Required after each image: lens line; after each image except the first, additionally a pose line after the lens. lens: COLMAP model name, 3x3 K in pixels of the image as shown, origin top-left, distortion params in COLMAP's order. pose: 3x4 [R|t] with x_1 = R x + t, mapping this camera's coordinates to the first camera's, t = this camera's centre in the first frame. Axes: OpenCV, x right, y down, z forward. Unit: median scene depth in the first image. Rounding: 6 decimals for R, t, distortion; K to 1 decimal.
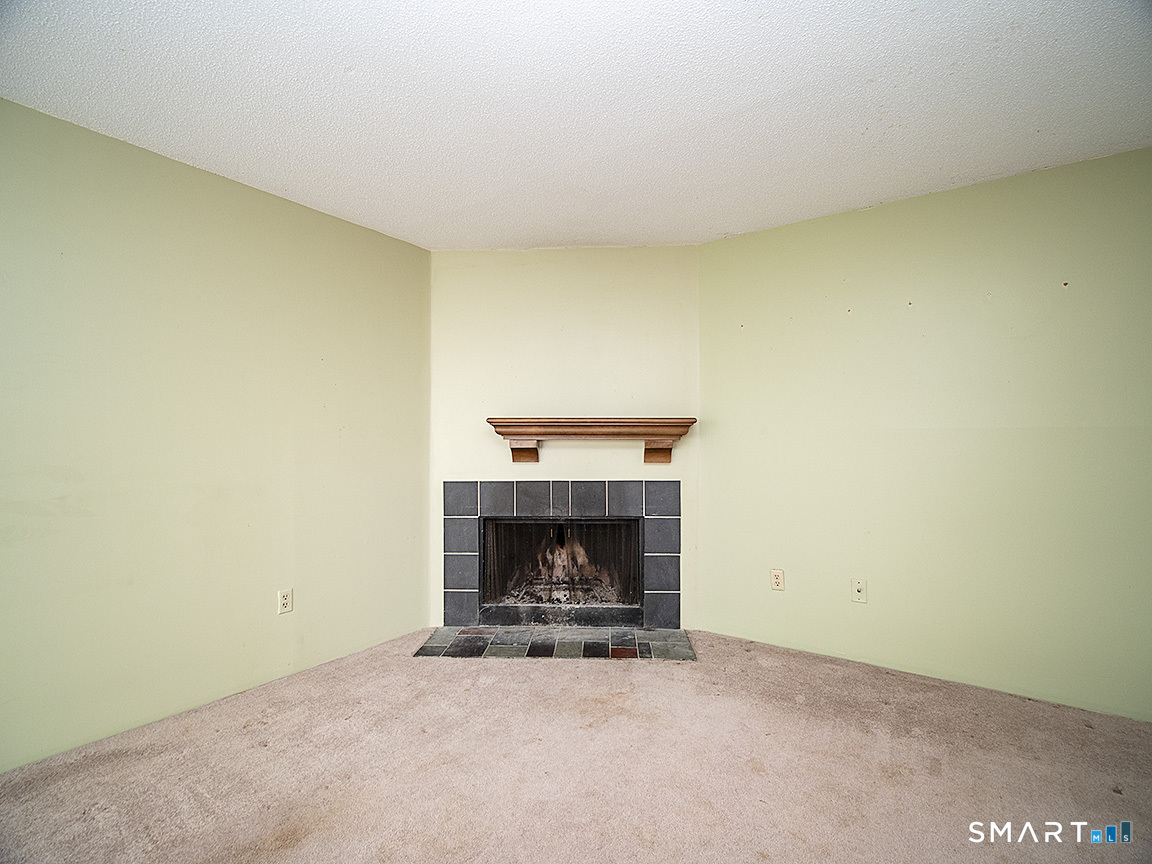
lens RADIAL K [[535.1, 0, 571.0], [0, 535.1, 440.1], [0, 0, 1]] dist [0.027867, -0.000054]
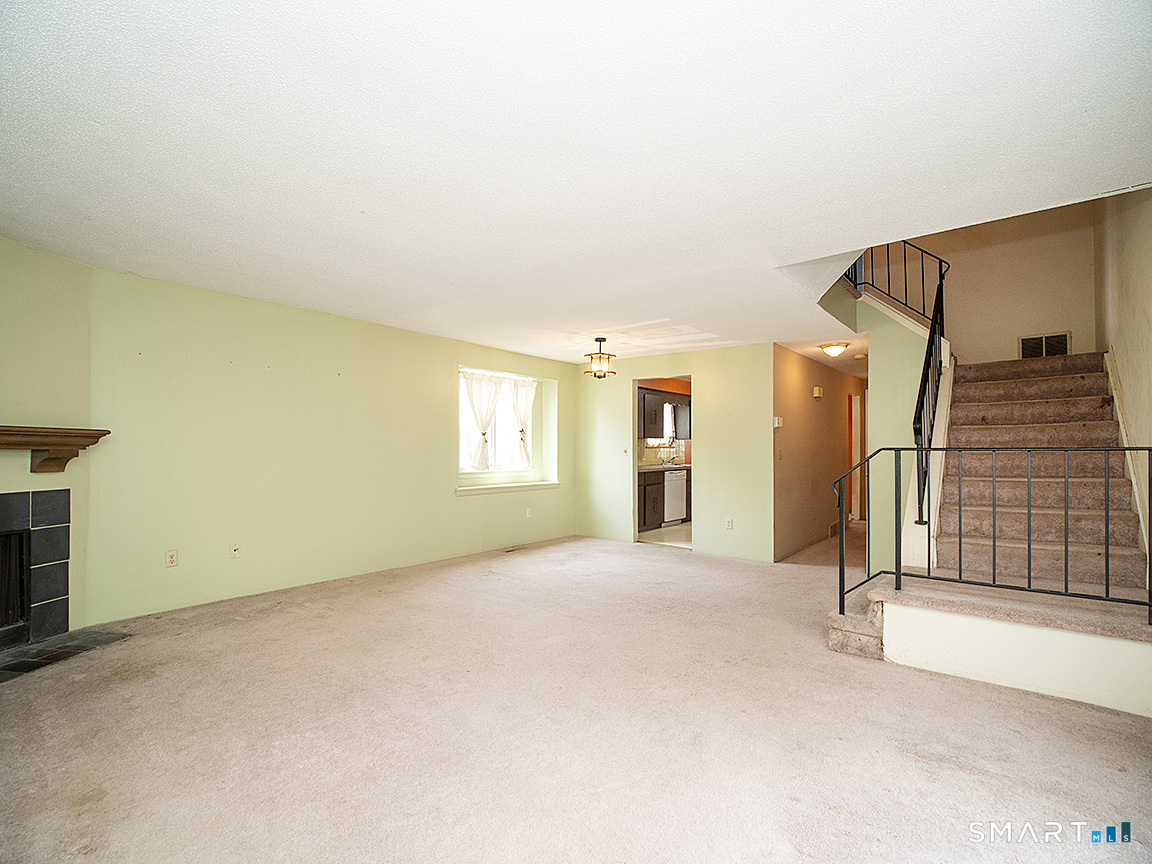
lens RADIAL K [[548.2, 0, 578.4], [0, 548.2, 445.8], [0, 0, 1]] dist [-0.008633, -0.000921]
pose [[0.074405, 0.007618, 0.997199, -0.769205], [-0.004137, 0.999965, -0.007330, -0.003941], [-0.997220, -0.003580, 0.074434, -0.059968]]
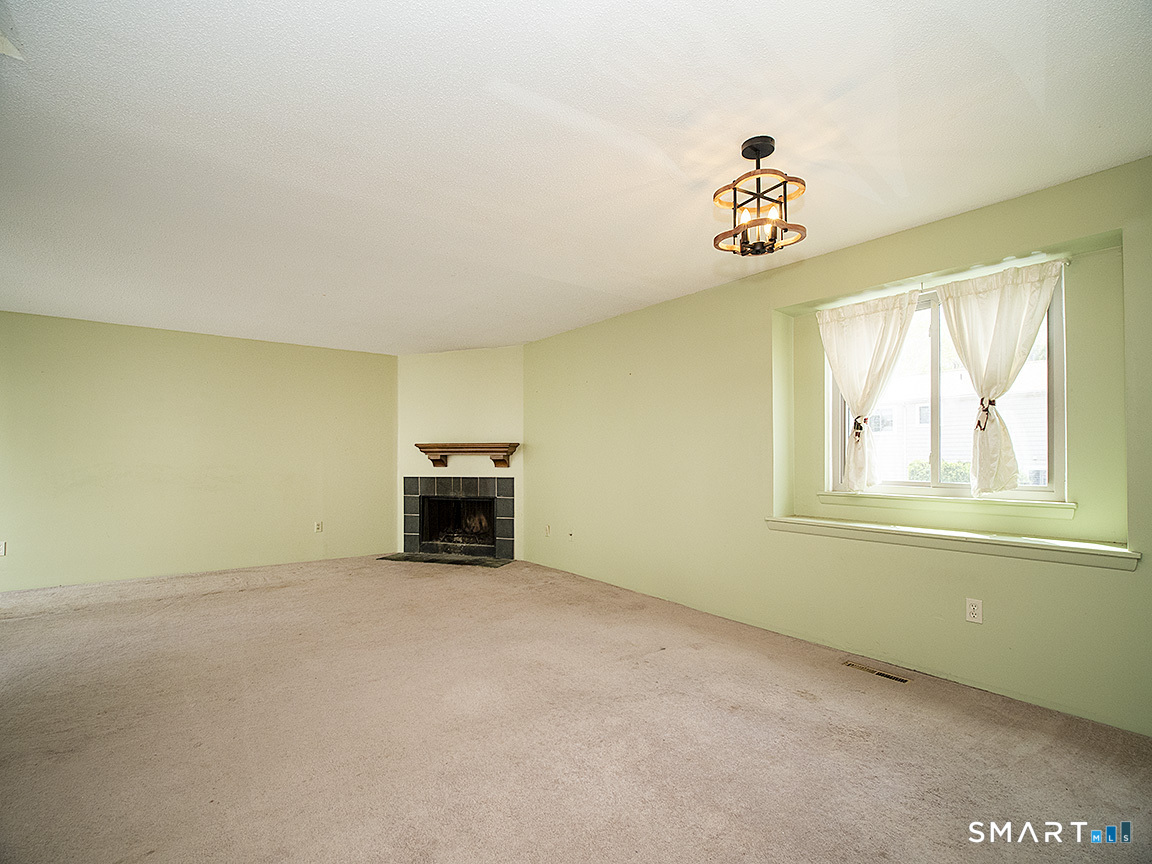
lens RADIAL K [[529.6, 0, 559.2], [0, 529.6, 454.4], [0, 0, 1]] dist [-0.001132, -0.000098]
pose [[0.951732, -0.004245, -0.306900, 0.889504], [0.004871, 0.999987, 0.001273, -0.002866], [0.306891, -0.002706, 0.951741, -0.639398]]
